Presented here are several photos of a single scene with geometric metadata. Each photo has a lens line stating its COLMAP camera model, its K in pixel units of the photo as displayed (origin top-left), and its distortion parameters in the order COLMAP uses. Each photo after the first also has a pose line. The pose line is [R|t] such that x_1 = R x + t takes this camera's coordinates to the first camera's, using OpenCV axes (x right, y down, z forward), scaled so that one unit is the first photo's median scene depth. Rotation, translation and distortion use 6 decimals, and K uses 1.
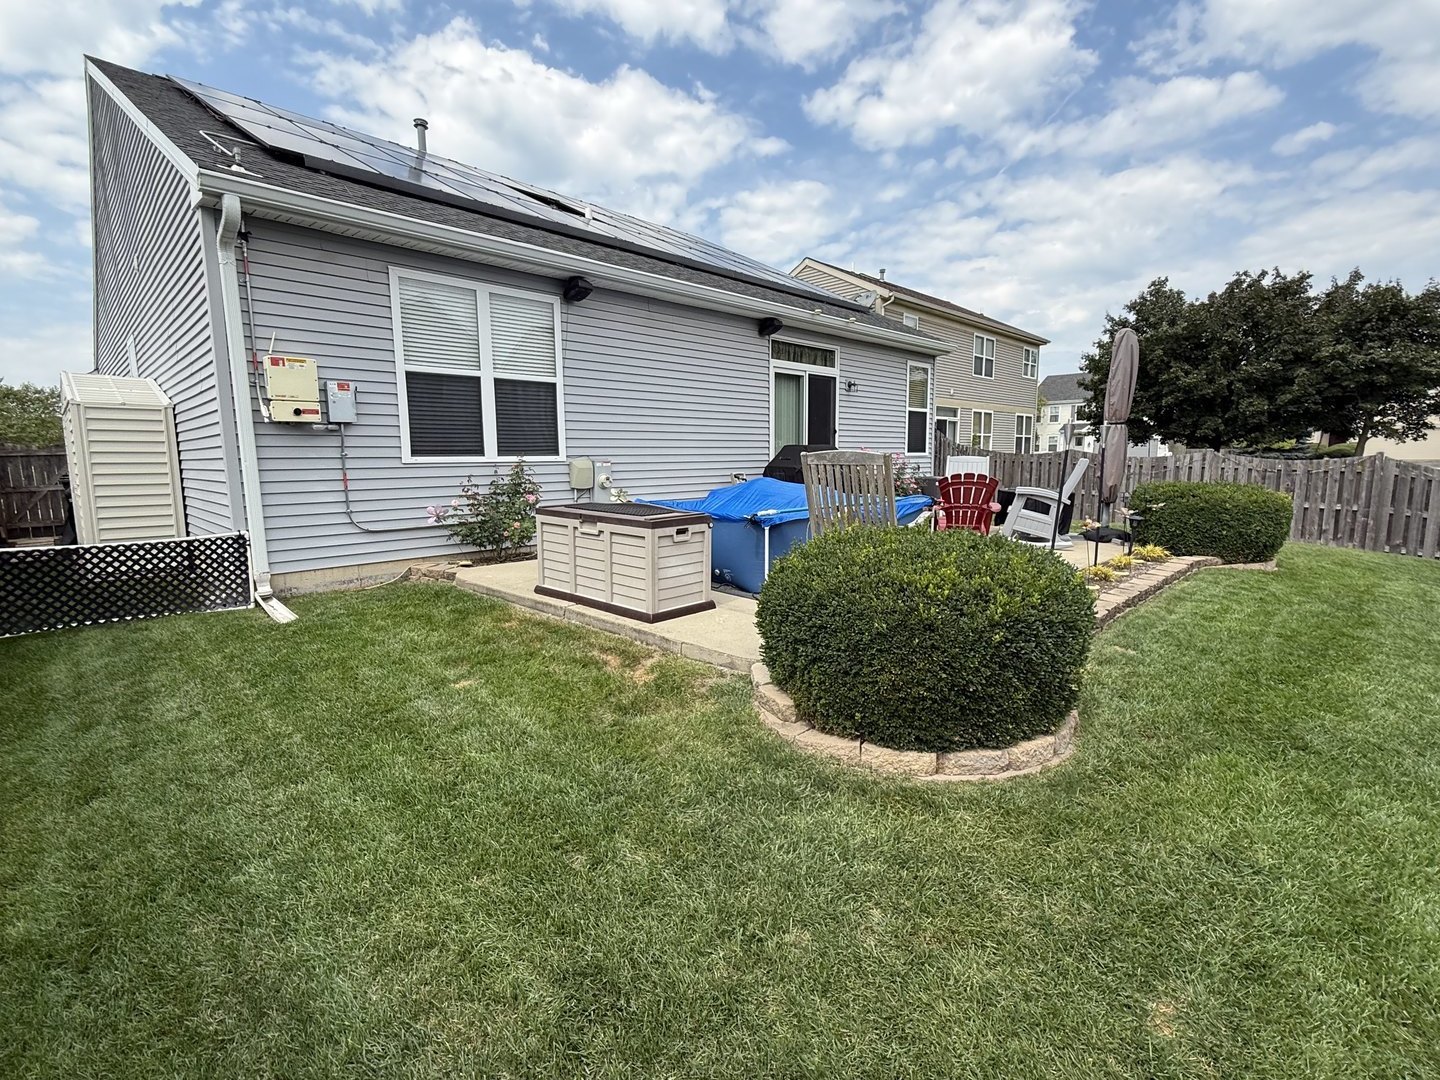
lens RADIAL K [[663.8, 0, 719.3], [0, 663.8, 543.5], [0, 0, 1]] dist [-0.004096, -0.000091]
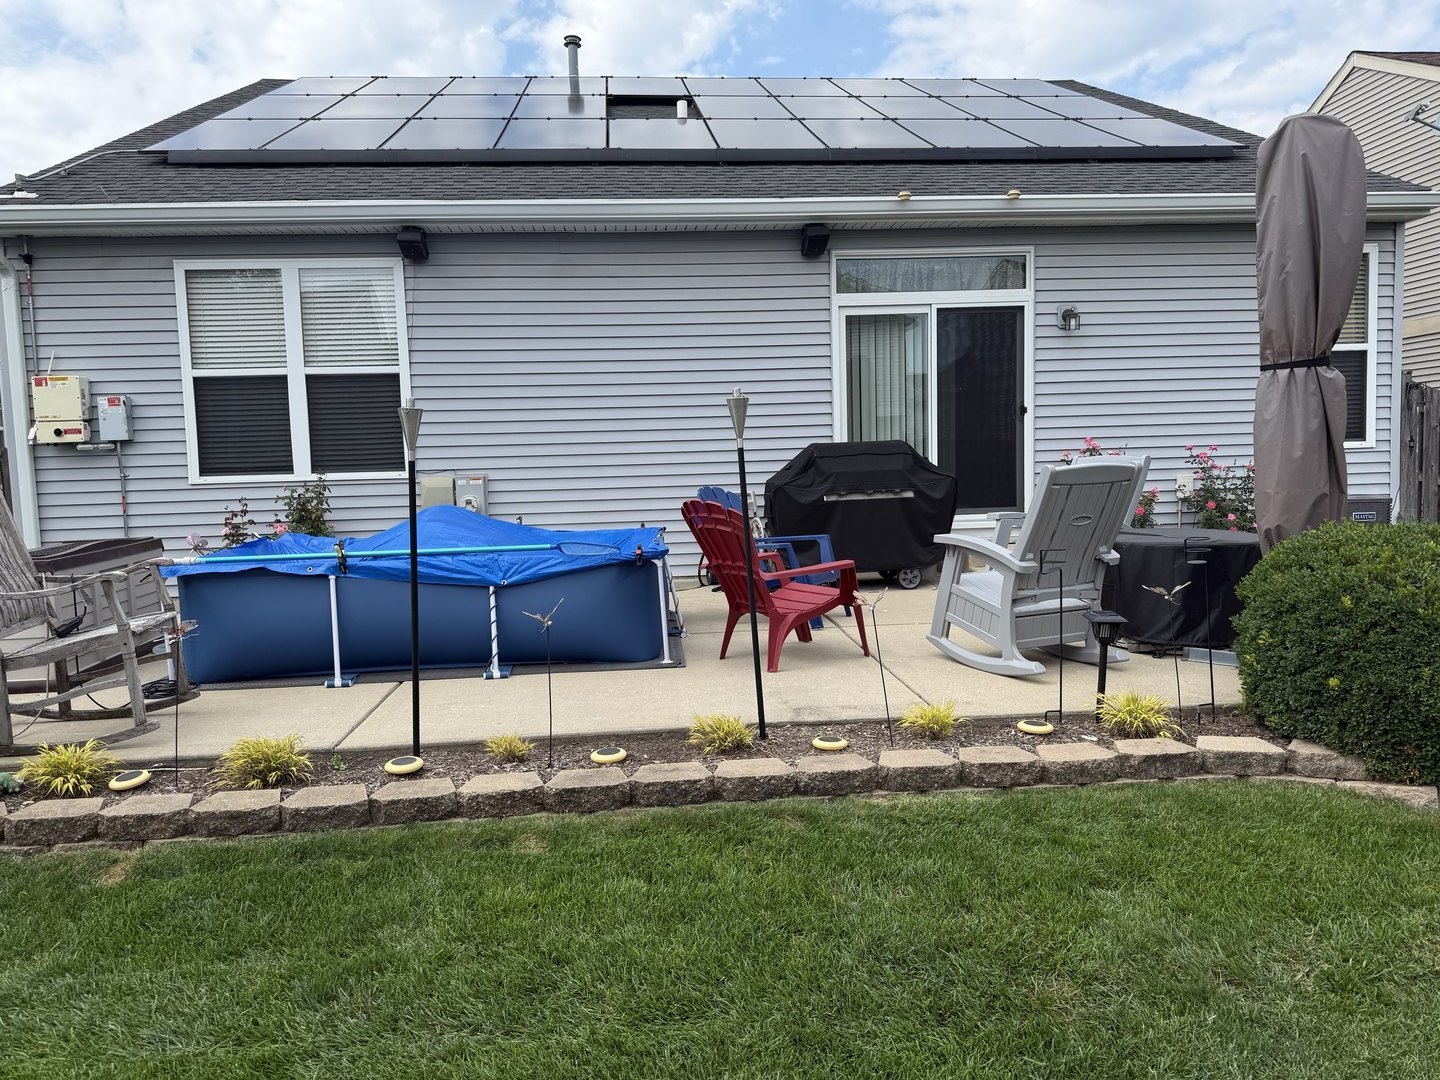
lens RADIAL K [[1014.6, 0, 719.8], [0, 1014.6, 540.2], [0, 0, 1]] dist [0.017793, -0.007952]
pose [[0.771614, 0.030777, -0.635346, 0.856017], [-0.059540, 0.997938, -0.023968, -0.056019], [0.633298, 0.056322, 0.771855, 0.405523]]
